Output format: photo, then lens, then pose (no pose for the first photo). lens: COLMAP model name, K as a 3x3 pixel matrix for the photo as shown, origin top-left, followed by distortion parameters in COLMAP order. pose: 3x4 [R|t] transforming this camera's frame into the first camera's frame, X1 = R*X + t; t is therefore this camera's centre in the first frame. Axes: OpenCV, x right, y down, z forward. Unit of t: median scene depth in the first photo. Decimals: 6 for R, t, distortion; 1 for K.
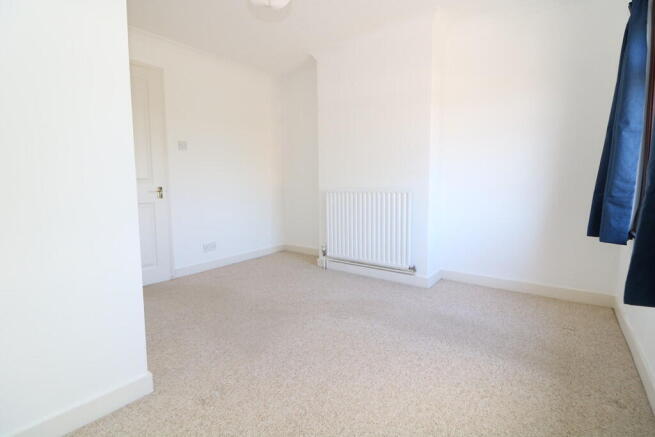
lens RADIAL K [[303.8, 0, 330.7], [0, 303.8, 212.5], [0, 0, 1]] dist [-0.002848, -0.000869]
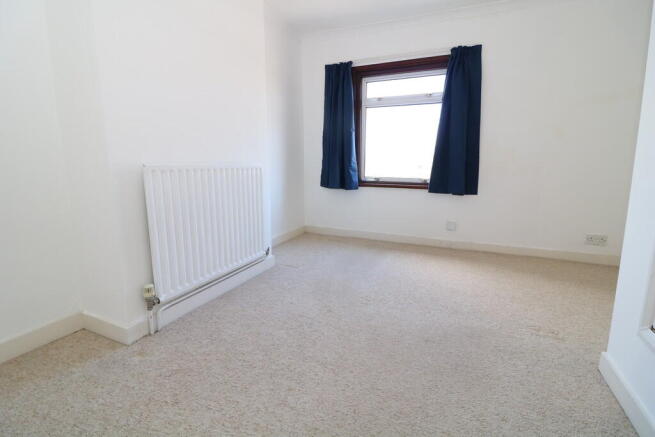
lens RADIAL K [[303.8, 0, 330.7], [0, 303.8, 212.5], [0, 0, 1]] dist [-0.002848, -0.000869]
pose [[-0.251888, -0.140836, 0.957454, -0.558828], [0.080091, 0.982926, 0.165653, -0.060039], [-0.964437, 0.118409, -0.236307, 0.906580]]
